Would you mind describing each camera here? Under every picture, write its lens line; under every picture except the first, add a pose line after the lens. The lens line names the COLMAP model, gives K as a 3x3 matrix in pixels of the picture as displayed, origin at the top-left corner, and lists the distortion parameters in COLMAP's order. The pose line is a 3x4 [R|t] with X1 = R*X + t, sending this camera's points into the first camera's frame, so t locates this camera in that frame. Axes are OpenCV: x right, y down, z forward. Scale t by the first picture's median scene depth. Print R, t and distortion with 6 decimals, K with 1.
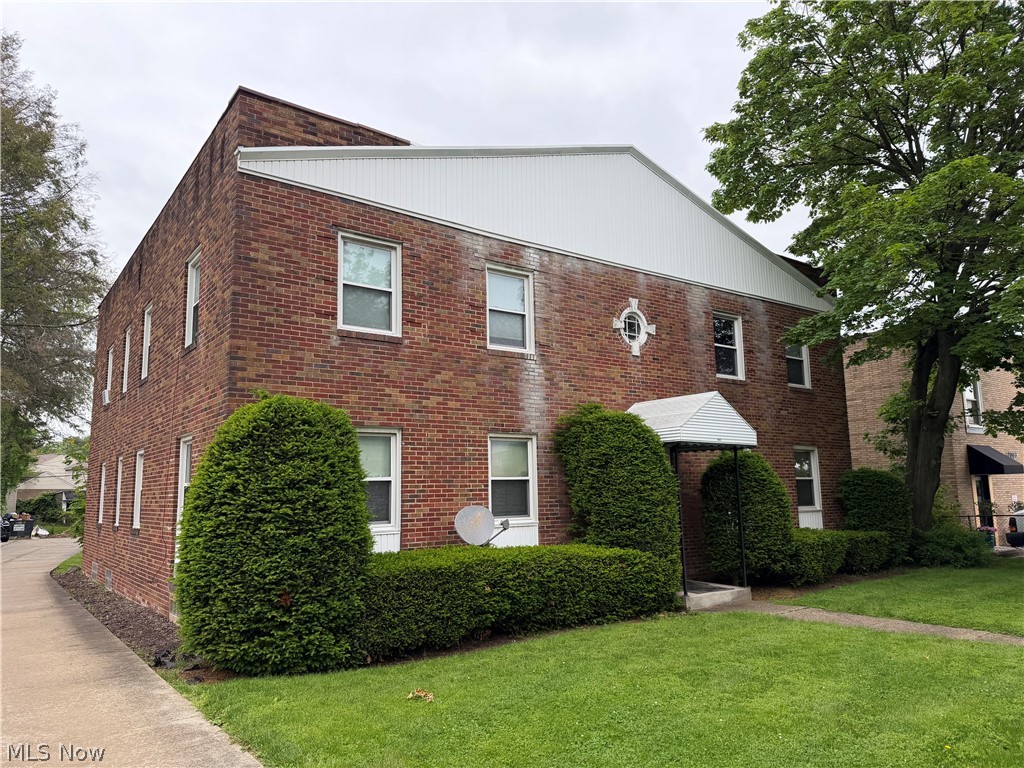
lens RADIAL K [[701.7, 0, 511.3], [0, 701.7, 396.8], [0, 0, 1]] dist [0.141266, -0.244182]
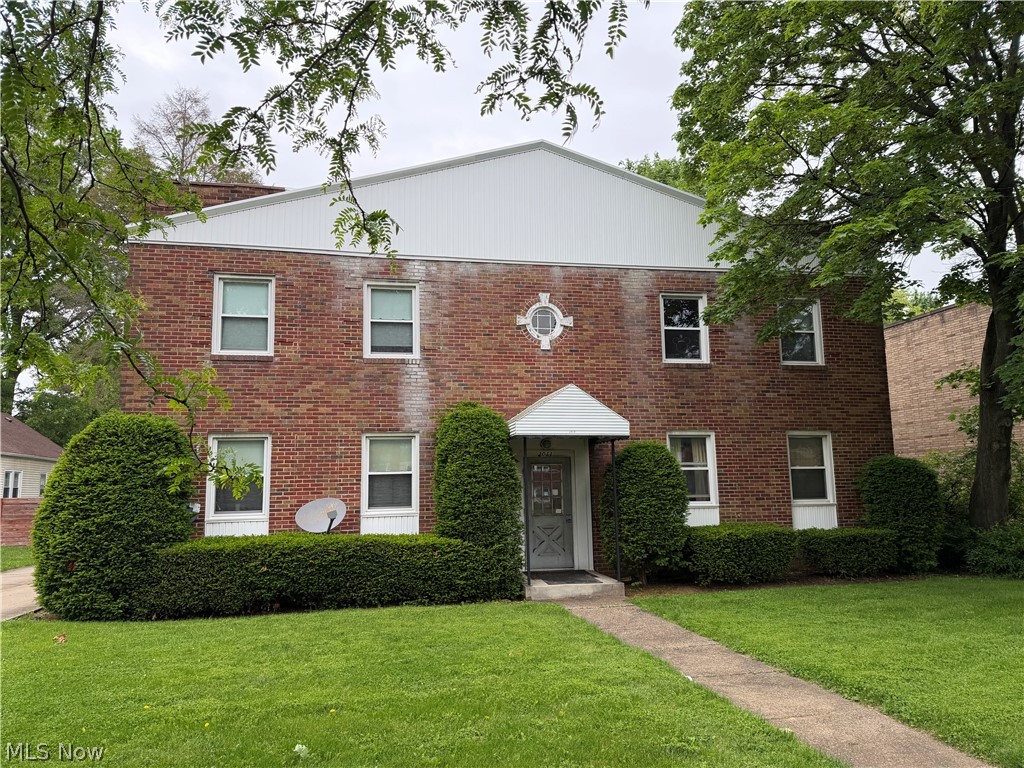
lens RADIAL K [[701.7, 0, 511.3], [0, 701.7, 396.8], [0, 0, 1]] dist [0.141266, -0.244182]
pose [[0.908272, -0.051662, -0.415178, 0.644829], [0.058342, 0.998291, 0.003411, 0.003329], [0.414292, -0.027321, 0.909734, 0.070934]]
